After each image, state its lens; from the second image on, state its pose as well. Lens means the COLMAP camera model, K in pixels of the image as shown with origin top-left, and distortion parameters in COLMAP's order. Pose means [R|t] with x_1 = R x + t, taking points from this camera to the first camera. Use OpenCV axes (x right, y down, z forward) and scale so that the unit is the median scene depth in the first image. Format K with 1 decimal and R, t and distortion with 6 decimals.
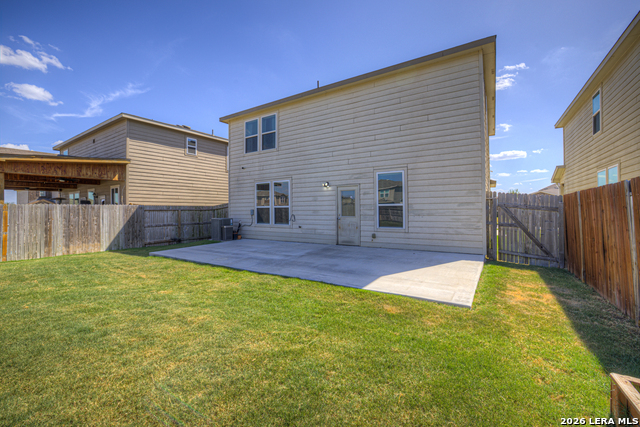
lens RADIAL K [[270.8, 0, 320.0], [0, 270.8, 213.5], [0, 0, 1]] dist [-0.056425, 0.022714]
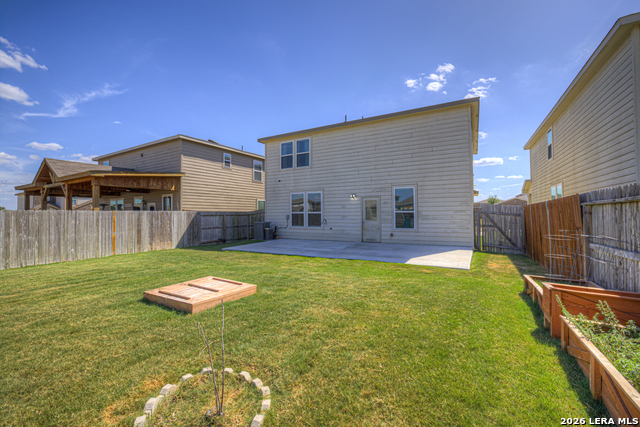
lens RADIAL K [[270.8, 0, 320.0], [0, 270.8, 213.5], [0, 0, 1]] dist [-0.056425, 0.022714]
pose [[0.998536, 0.001075, 0.054077, -0.182955], [-0.000143, 0.999851, -0.017237, 0.000350], [-0.054088, 0.017204, 0.998388, -0.255453]]
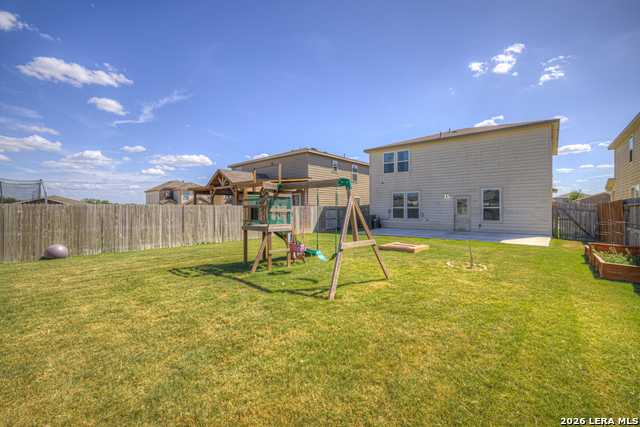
lens RADIAL K [[270.8, 0, 320.0], [0, 270.8, 213.5], [0, 0, 1]] dist [-0.056425, 0.022714]
pose [[0.990224, 0.010385, -0.139097, -0.464961], [-0.009843, 0.999941, 0.004581, 0.006766], [0.139137, -0.003167, 0.990268, -0.669689]]
